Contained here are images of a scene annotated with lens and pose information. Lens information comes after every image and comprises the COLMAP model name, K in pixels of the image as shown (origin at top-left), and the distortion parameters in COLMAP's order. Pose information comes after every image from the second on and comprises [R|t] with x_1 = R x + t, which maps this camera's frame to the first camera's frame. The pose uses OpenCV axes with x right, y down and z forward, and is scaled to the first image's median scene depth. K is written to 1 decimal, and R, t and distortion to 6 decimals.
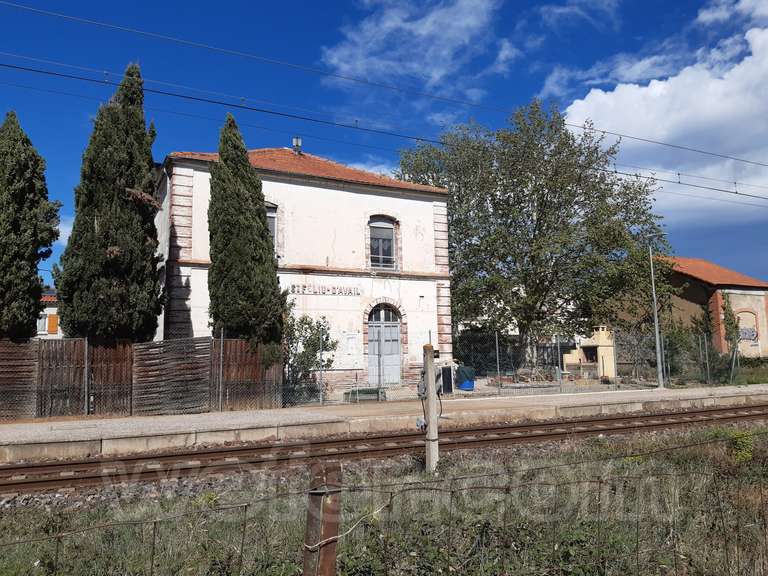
lens RADIAL K [[591.1, 0, 381.1], [0, 591.1, 279.7], [0, 0, 1]] dist [0.091330, -0.170903]
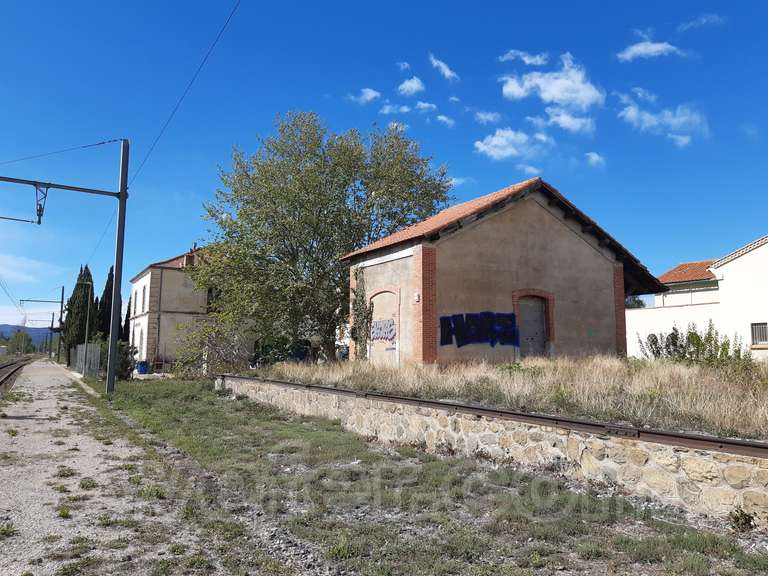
lens RADIAL K [[591.1, 0, 381.1], [0, 591.1, 279.7], [0, 0, 1]] dist [0.091330, -0.170903]
pose [[0.048813, -0.099655, -0.993824, 2.084946], [0.129076, 0.987296, -0.092661, 0.166790], [0.990433, -0.123756, 0.061056, 1.679672]]
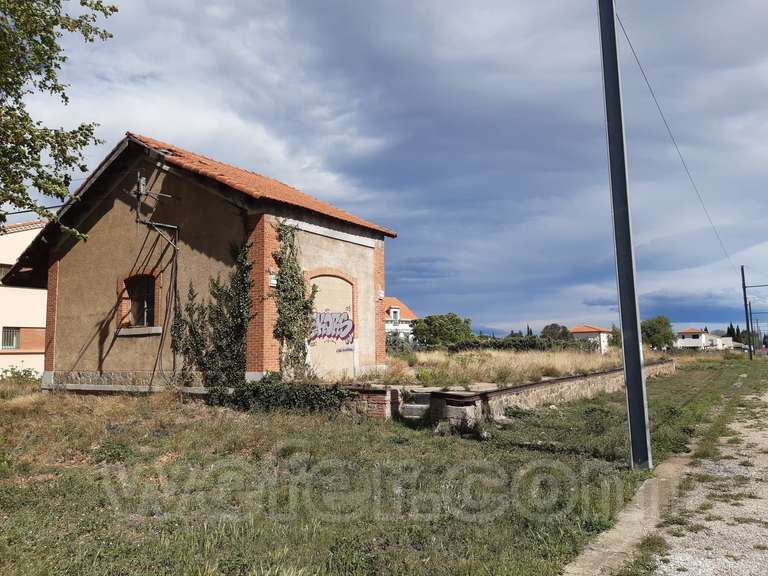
lens RADIAL K [[591.1, 0, 381.1], [0, 591.1, 279.7], [0, 0, 1]] dist [0.091330, -0.170903]
pose [[0.863845, 0.057633, 0.500450, 0.728999], [-0.058937, 0.998174, -0.013219, 0.105045], [-0.500298, -0.018076, 0.865665, 1.032624]]
